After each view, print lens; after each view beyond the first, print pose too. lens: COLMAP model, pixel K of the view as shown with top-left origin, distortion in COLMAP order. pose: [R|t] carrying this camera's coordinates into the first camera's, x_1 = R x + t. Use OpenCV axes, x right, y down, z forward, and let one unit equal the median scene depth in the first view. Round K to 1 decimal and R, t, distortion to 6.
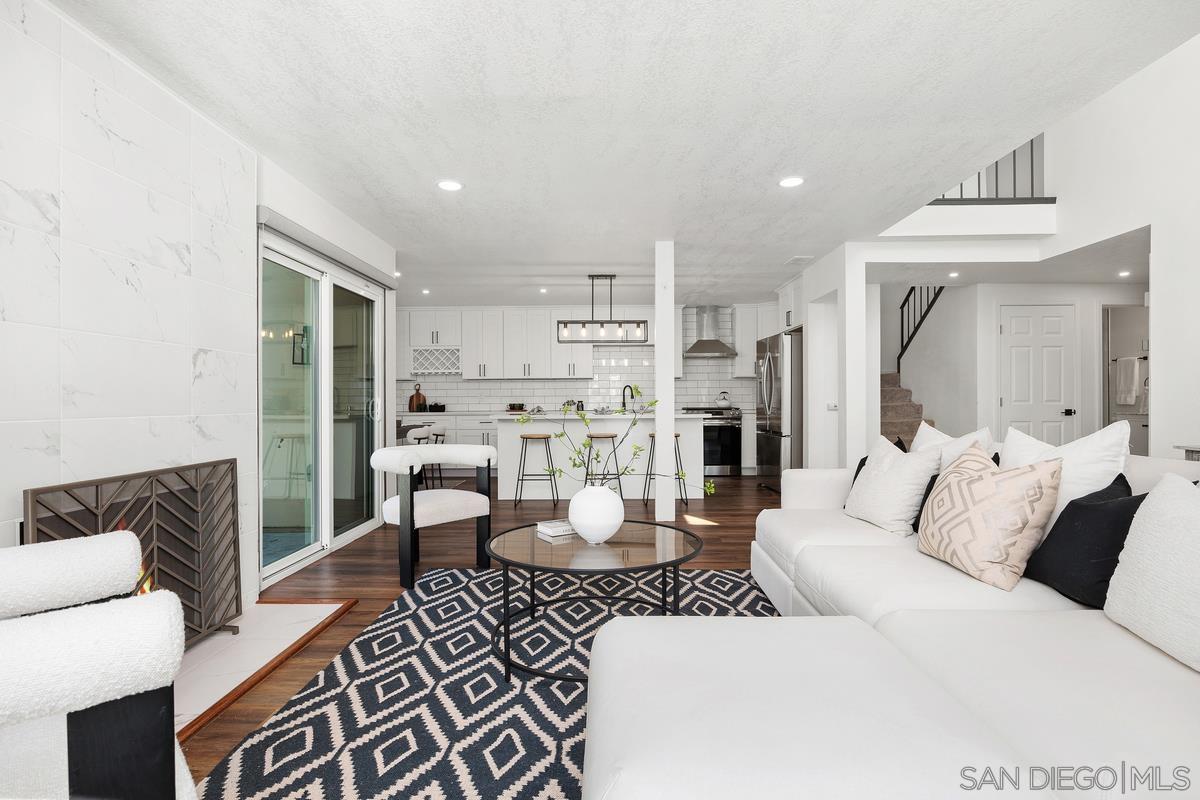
lens RADIAL K [[560.5, 0, 600.0], [0, 560.5, 400.0], [0, 0, 1]] dist [-0.000020, 0.000102]
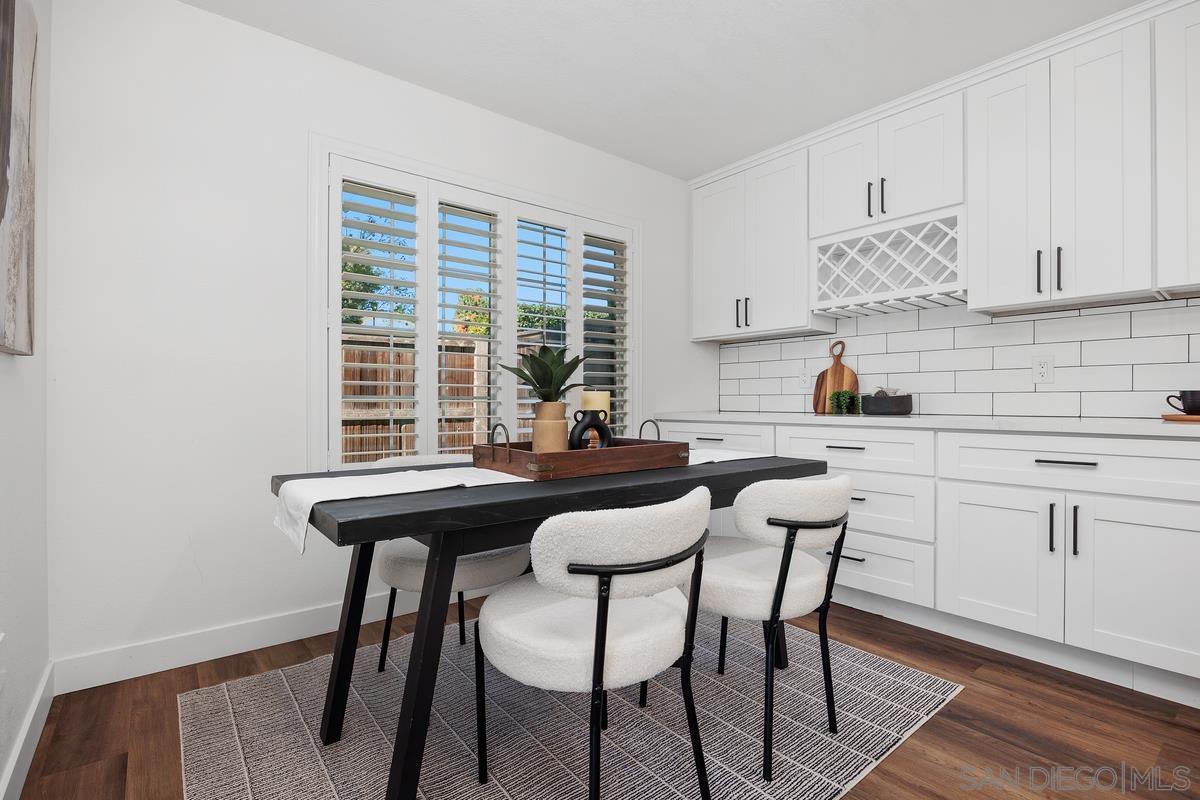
lens RADIAL K [[560.5, 0, 600.0], [0, 560.5, 400.0], [0, 0, 1]] dist [-0.000020, 0.000102]
pose [[0.639583, 0.005370, -0.768704, -0.138633], [-0.001708, 0.999983, 0.005565, 0.010081], [0.768721, -0.002247, 0.639581, 0.652953]]
